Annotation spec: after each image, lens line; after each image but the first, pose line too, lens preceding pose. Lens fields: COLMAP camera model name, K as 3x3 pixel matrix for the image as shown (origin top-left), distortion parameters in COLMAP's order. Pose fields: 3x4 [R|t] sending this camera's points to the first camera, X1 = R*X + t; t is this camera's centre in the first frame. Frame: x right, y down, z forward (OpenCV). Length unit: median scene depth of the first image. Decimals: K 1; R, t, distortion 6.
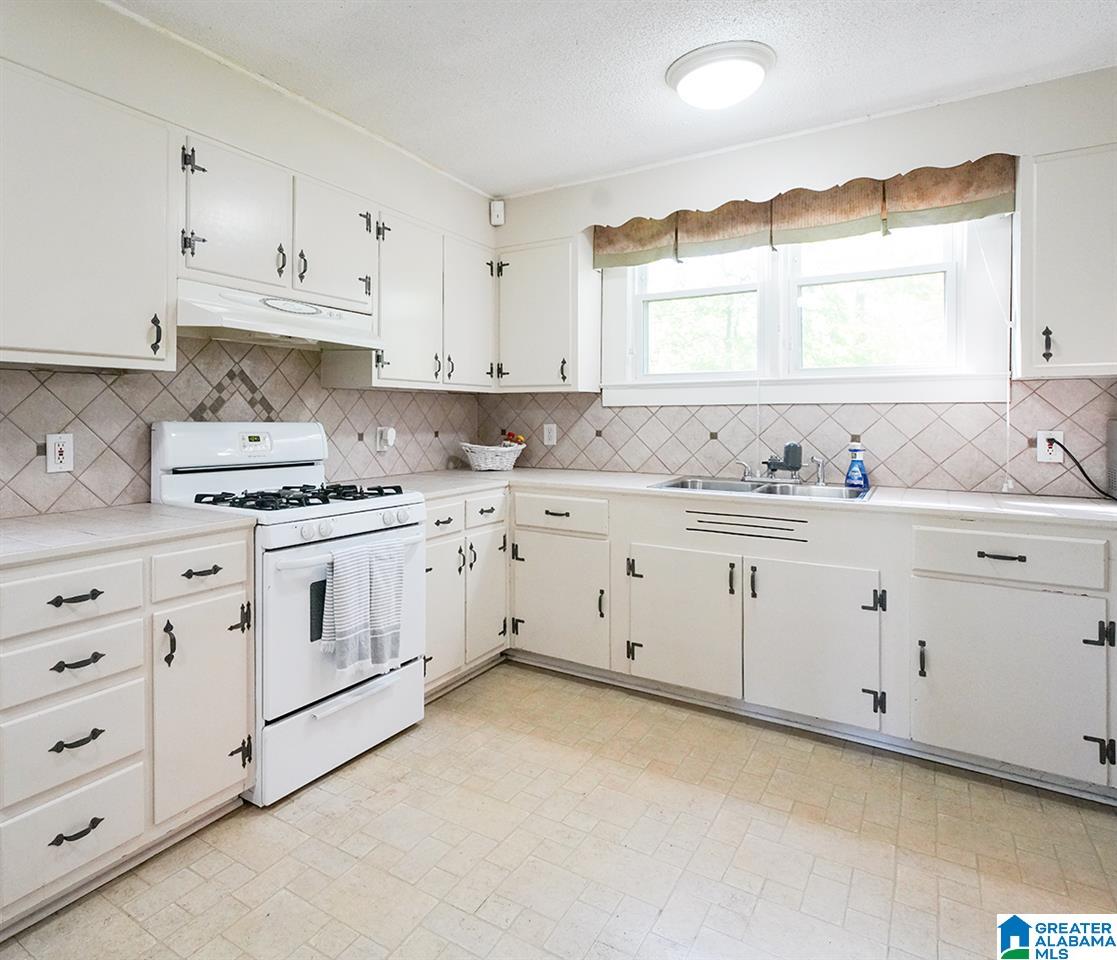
lens RADIAL K [[668.7, 0, 467.7], [0, 668.7, 416.8], [0, 0, 1]] dist [-0.006623, 0.005543]
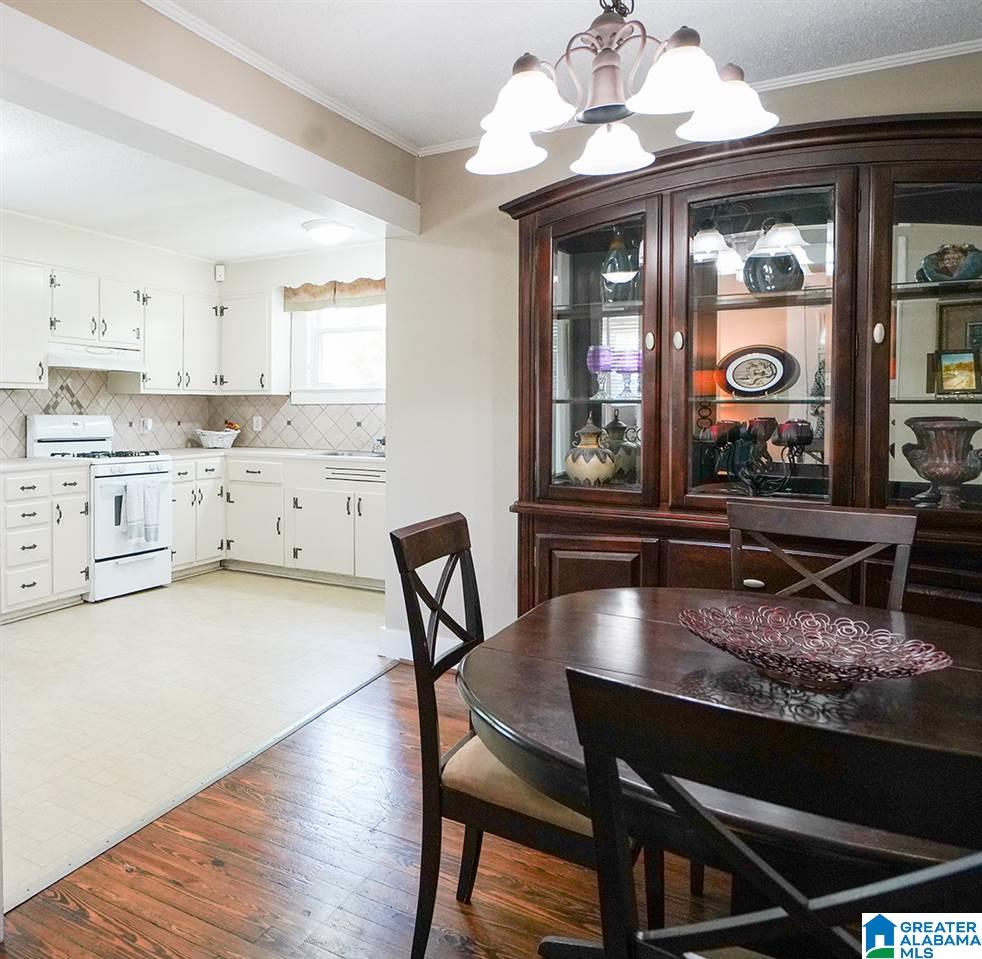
lens RADIAL K [[849.5, 0, 182.5], [0, 849.5, 425.9], [0, 0, 1]] dist [0.020849, -0.012638]
pose [[0.999045, 0.001861, -0.043643, 0.056423], [-0.000953, 0.999783, 0.020808, -0.008859], [0.043673, -0.020746, 0.998830, -1.141091]]
